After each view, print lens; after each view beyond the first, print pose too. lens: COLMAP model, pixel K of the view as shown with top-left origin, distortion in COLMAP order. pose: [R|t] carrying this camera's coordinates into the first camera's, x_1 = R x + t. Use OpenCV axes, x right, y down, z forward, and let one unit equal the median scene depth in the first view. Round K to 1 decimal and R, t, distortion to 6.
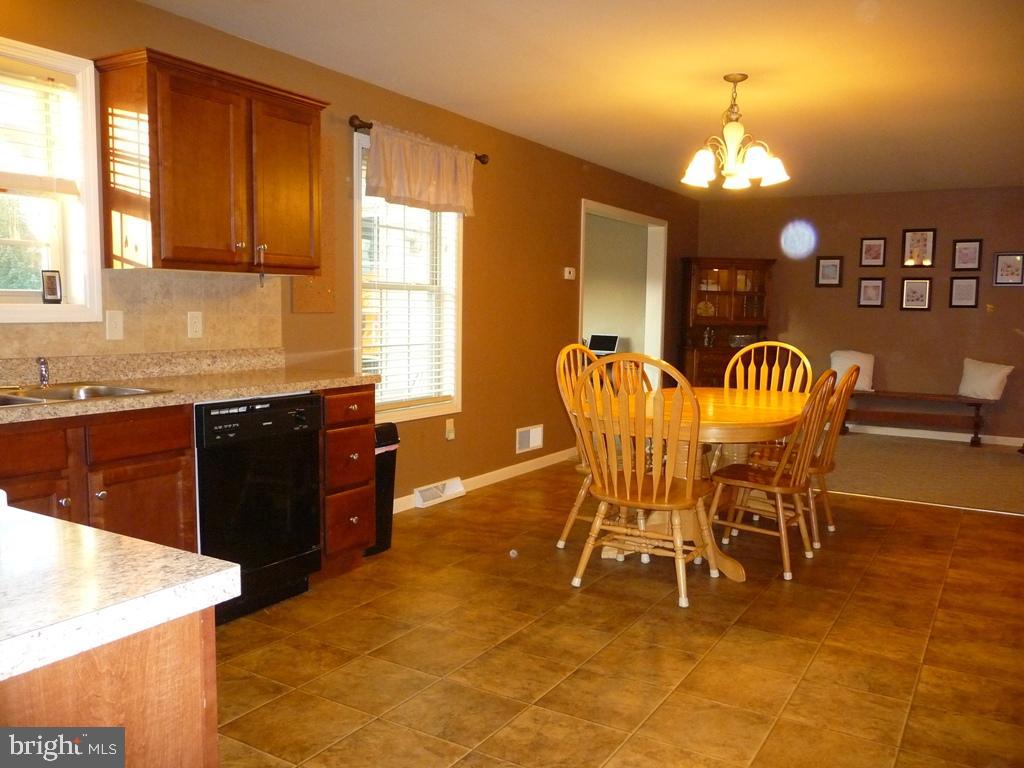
lens RADIAL K [[842.6, 0, 516.7], [0, 842.6, 381.6], [0, 0, 1]] dist [-0.033978, 0.026197]
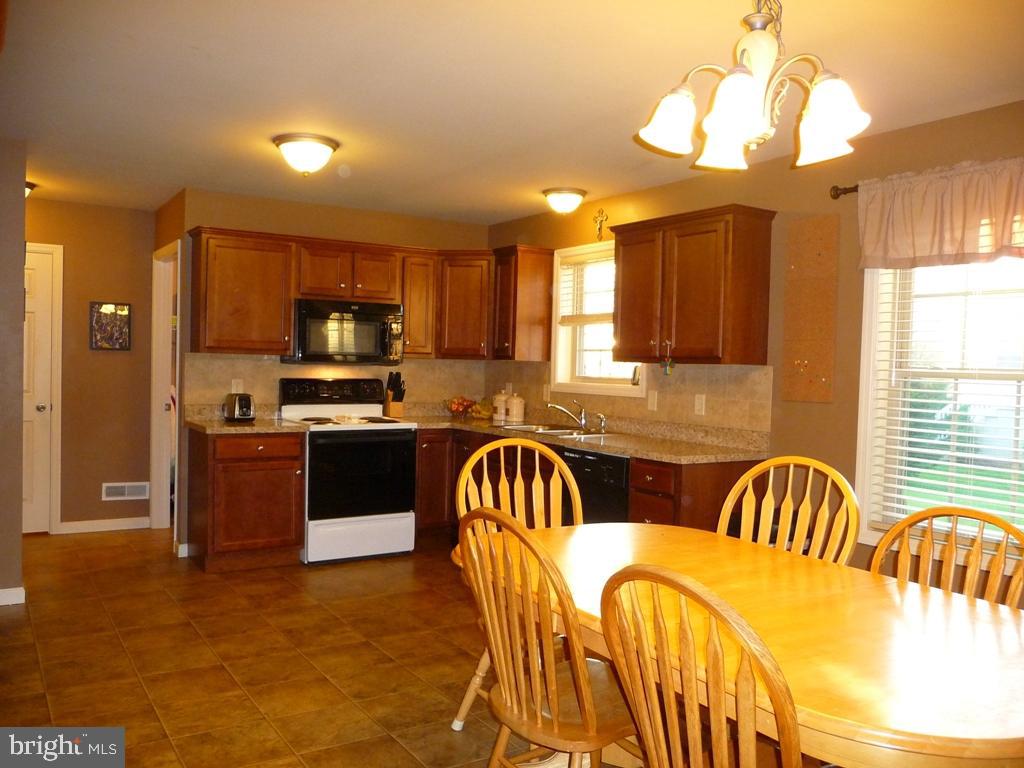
lens RADIAL K [[842.6, 0, 508.7], [0, 842.6, 383.6], [0, 0, 1]] dist [-0.033978, 0.026197]
pose [[-0.449104, -0.007386, -0.893449, 0.997618], [-0.112739, 0.992442, 0.048465, -0.142949], [0.886338, 0.122493, -0.446543, 1.451626]]
